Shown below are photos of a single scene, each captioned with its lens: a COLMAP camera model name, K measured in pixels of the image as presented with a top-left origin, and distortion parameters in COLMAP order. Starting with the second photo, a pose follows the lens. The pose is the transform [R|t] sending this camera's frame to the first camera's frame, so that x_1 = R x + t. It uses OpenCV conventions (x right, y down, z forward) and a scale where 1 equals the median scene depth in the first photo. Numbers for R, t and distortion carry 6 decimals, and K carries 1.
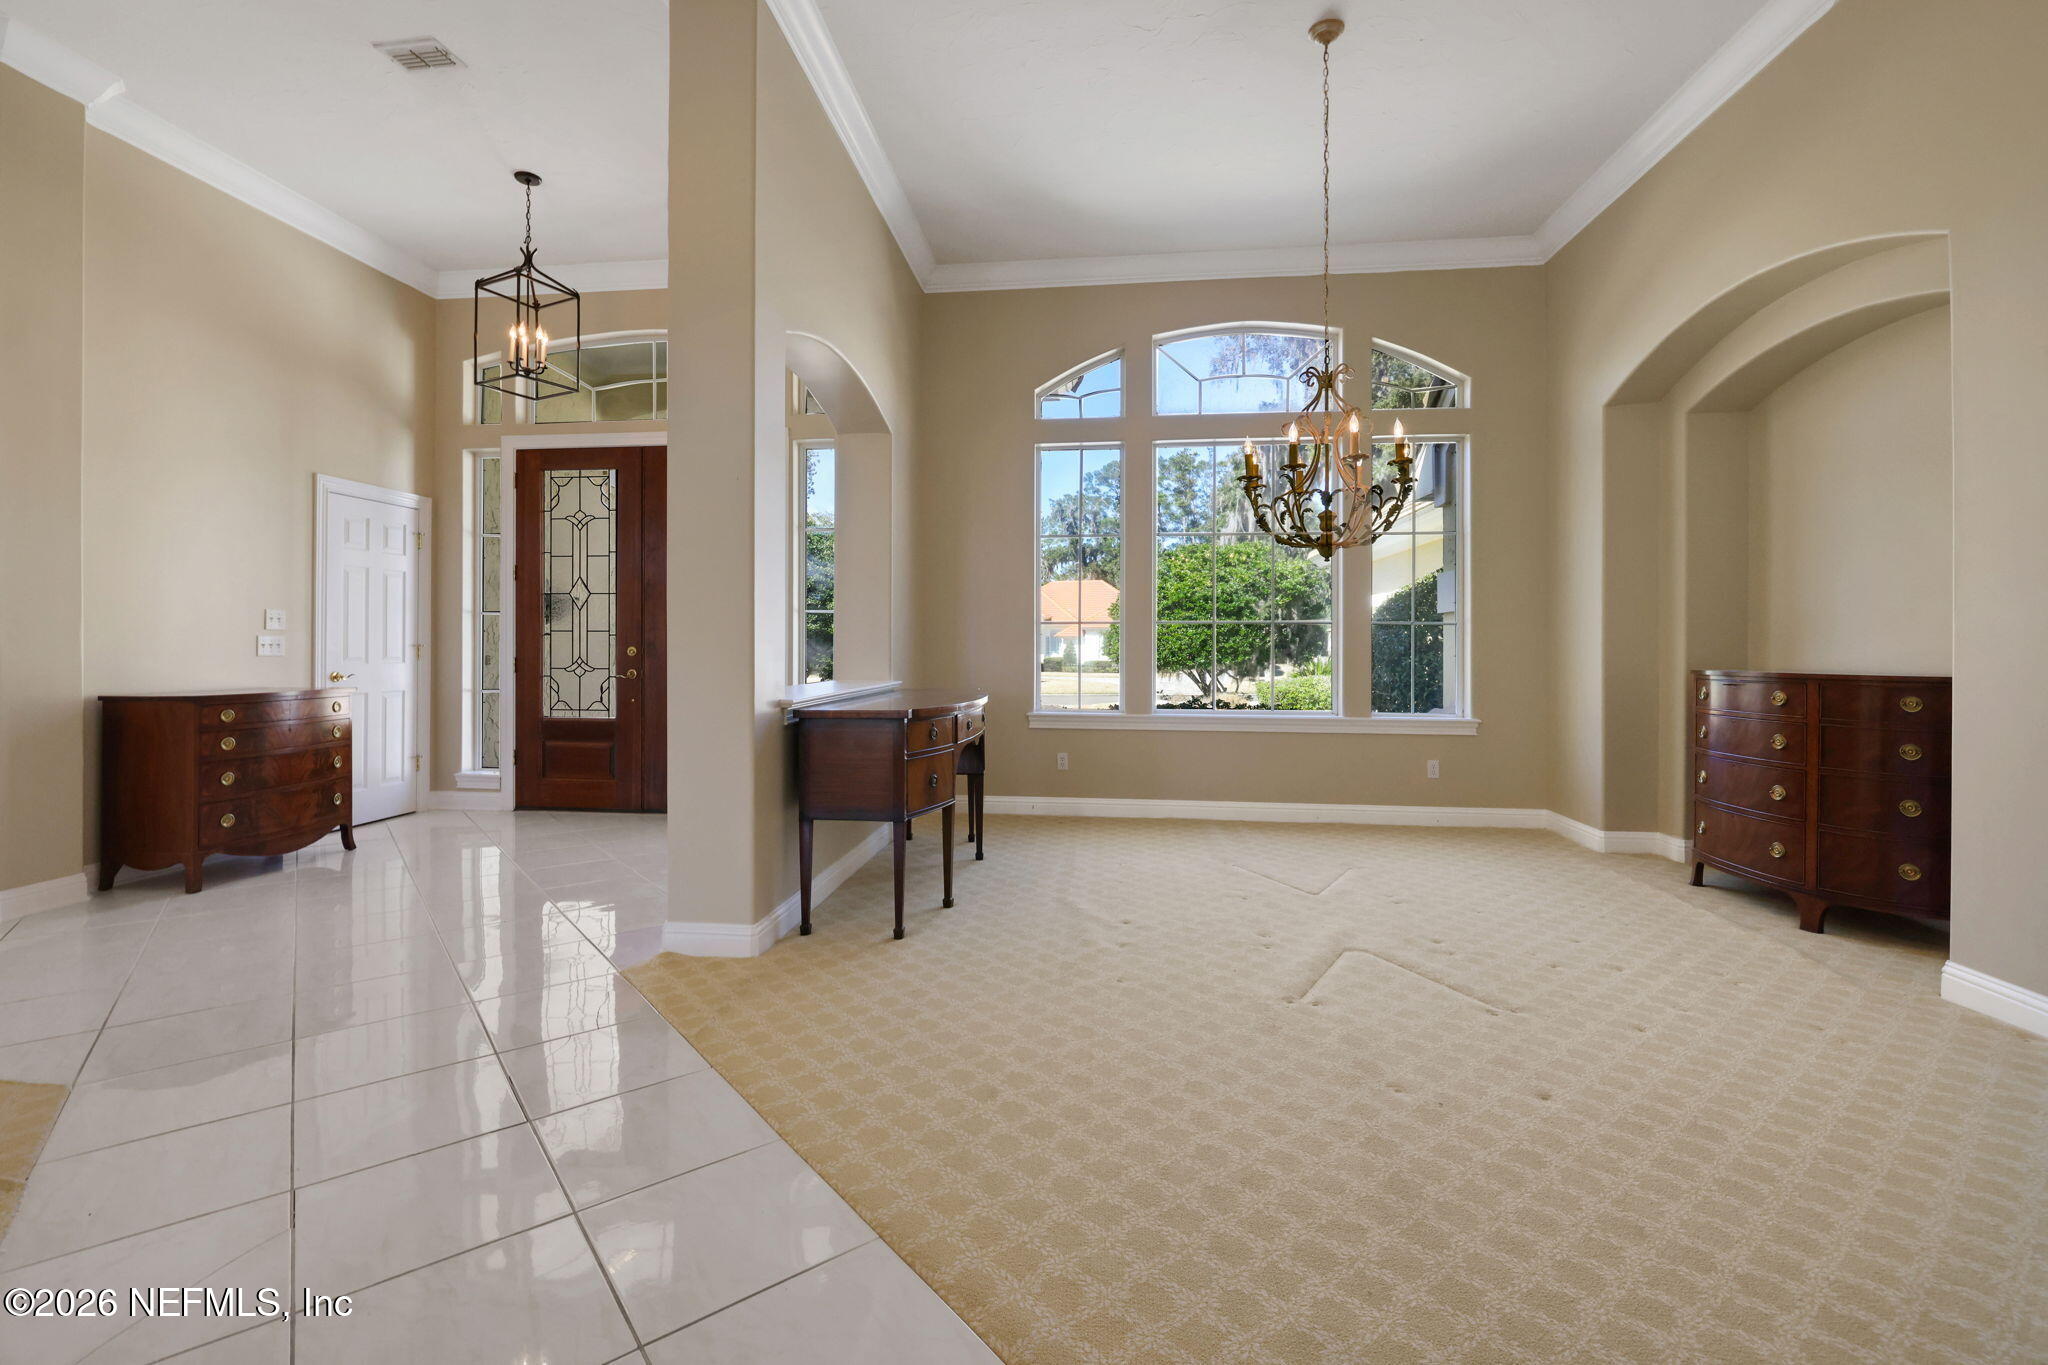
lens RADIAL K [[910.3, 0, 1029.9], [0, 910.3, 669.1], [0, 0, 1]] dist [0.000573, -0.000148]
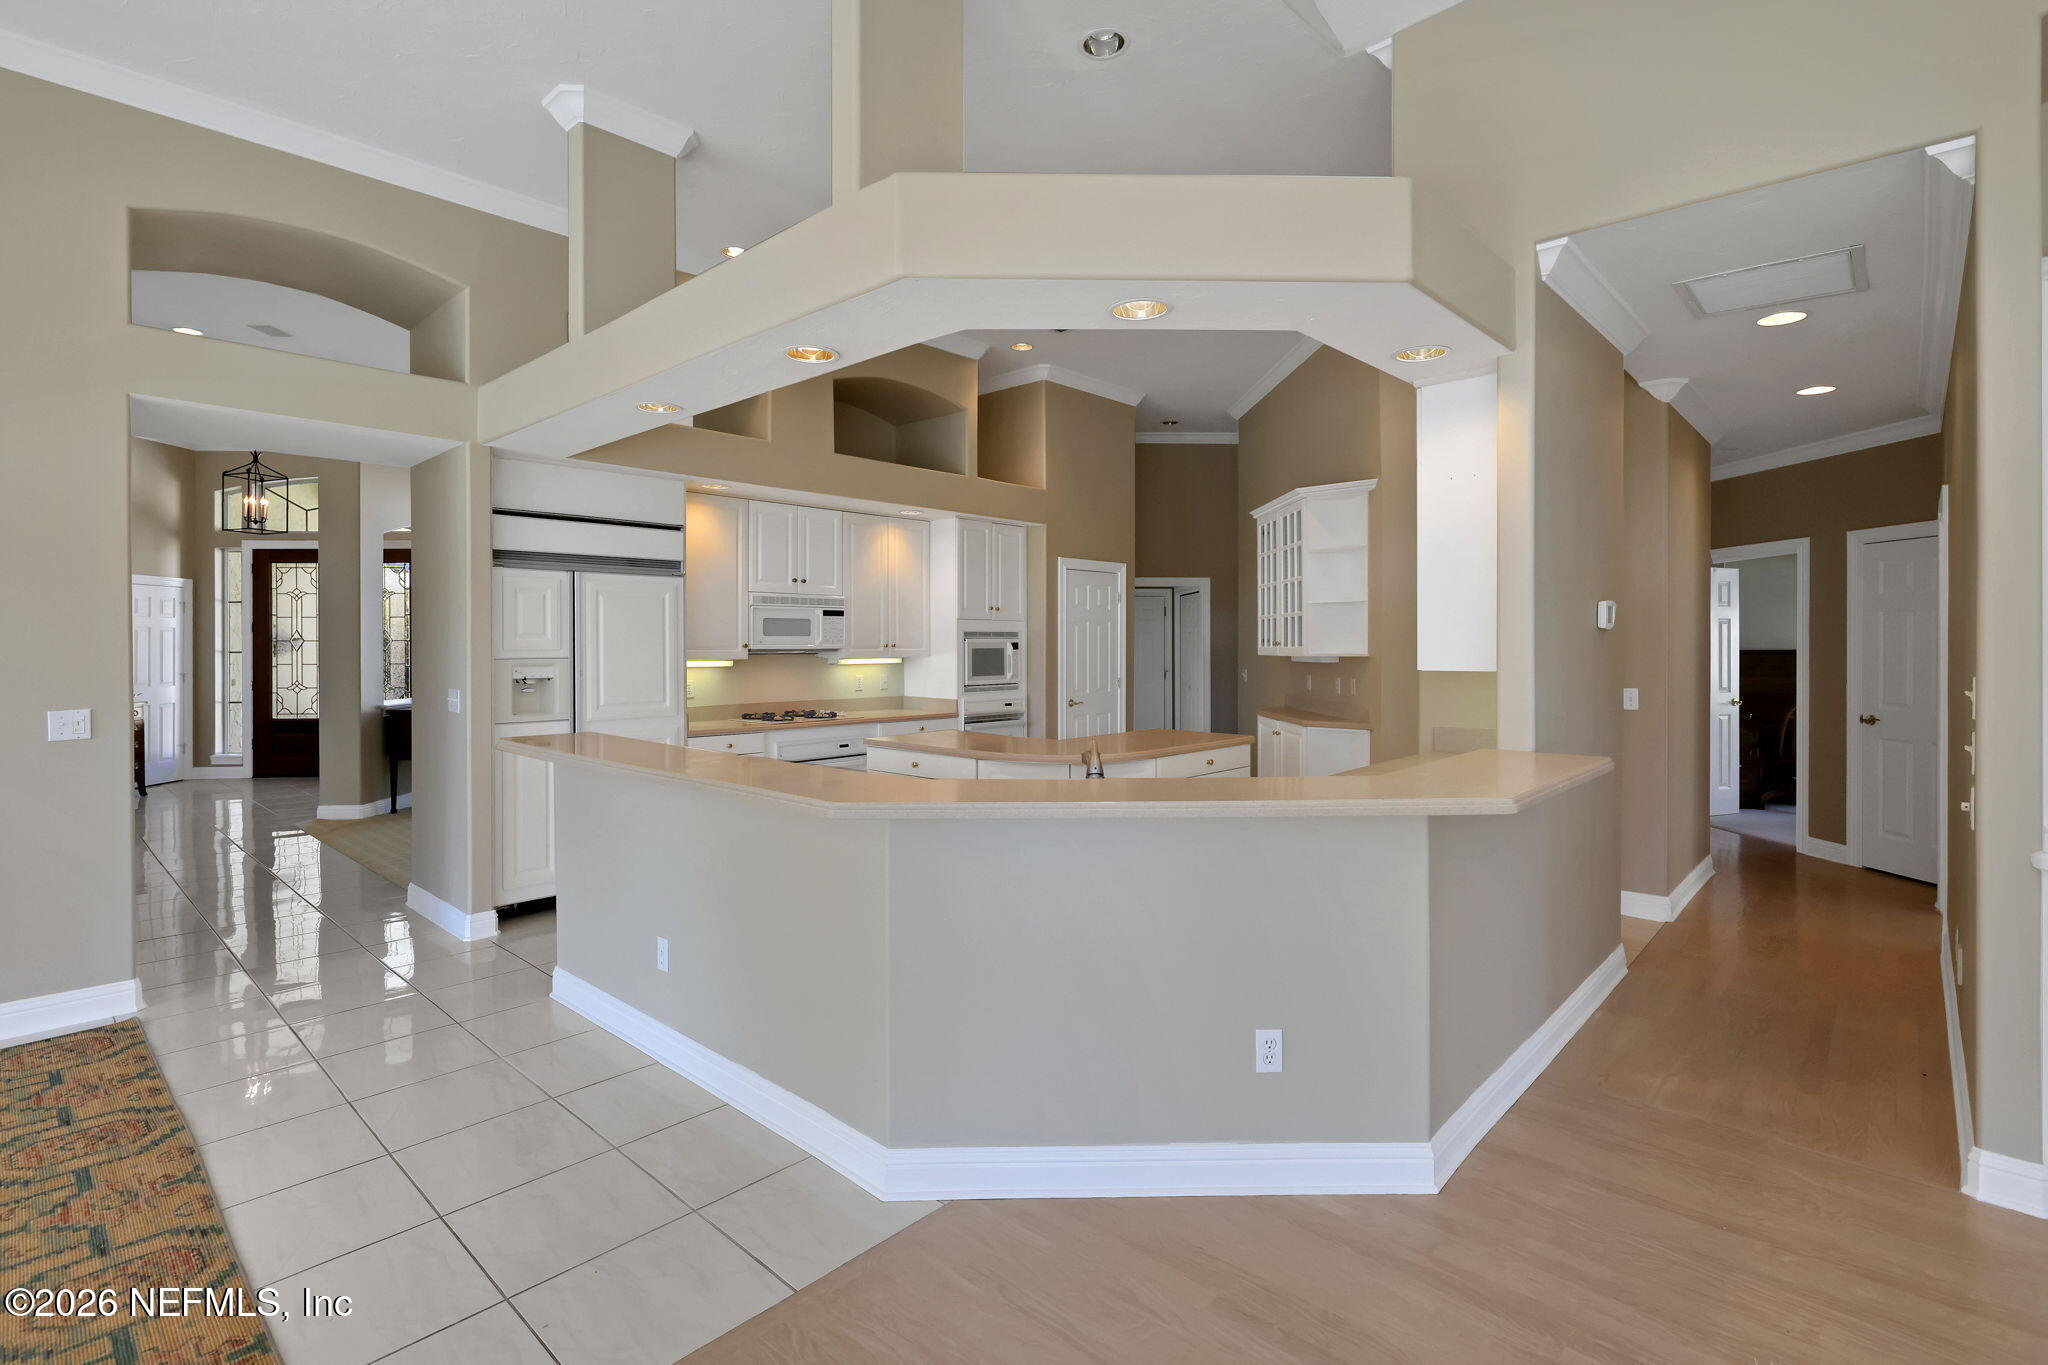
lens RADIAL K [[968.4, 0, 1019.5], [0, 968.4, 662.0], [0, 0, 1]] dist [0.004817, -0.000671]
pose [[0.990675, -0.009520, 0.135917, 0.531100], [0.010437, 0.999927, -0.006036, -0.022355], [-0.135849, 0.007398, 0.990702, -0.860402]]
